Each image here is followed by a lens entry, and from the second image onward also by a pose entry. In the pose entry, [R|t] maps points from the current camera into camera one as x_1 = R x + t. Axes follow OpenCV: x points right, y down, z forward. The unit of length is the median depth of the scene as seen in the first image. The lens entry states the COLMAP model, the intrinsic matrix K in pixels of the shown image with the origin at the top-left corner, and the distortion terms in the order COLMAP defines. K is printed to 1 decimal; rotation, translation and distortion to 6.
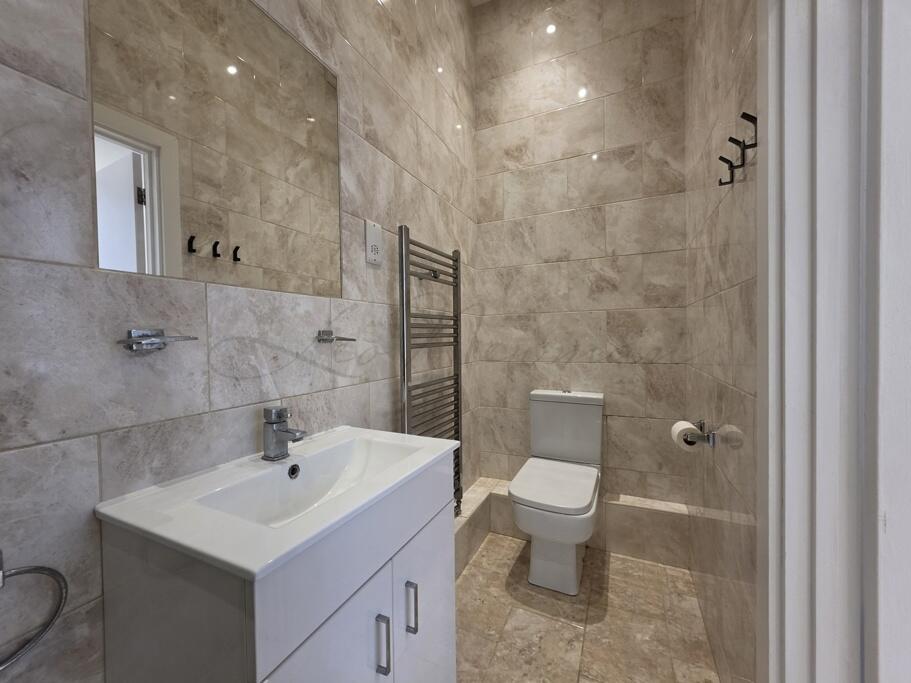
lens RADIAL K [[364.6, 0, 456.5], [0, 364.6, 342.1], [0, 0, 1]] dist [0.000555, 0.000935]
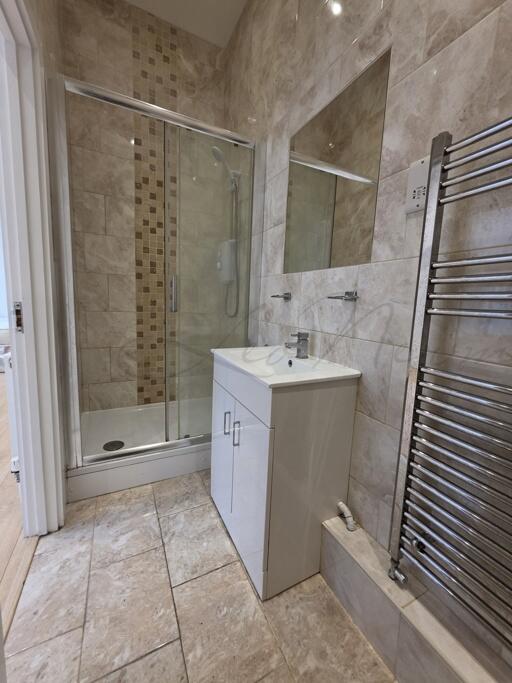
lens RADIAL K [[273.3, 0, 253.4], [0, 273.3, 337.8], [0, 0, 1]] dist [0.000555, 0.000935]
pose [[-0.628107, 0.093877, -0.772444, 0.591684], [-0.042302, 0.987108, 0.154364, -0.004411], [0.776977, 0.129633, -0.616038, 1.250299]]
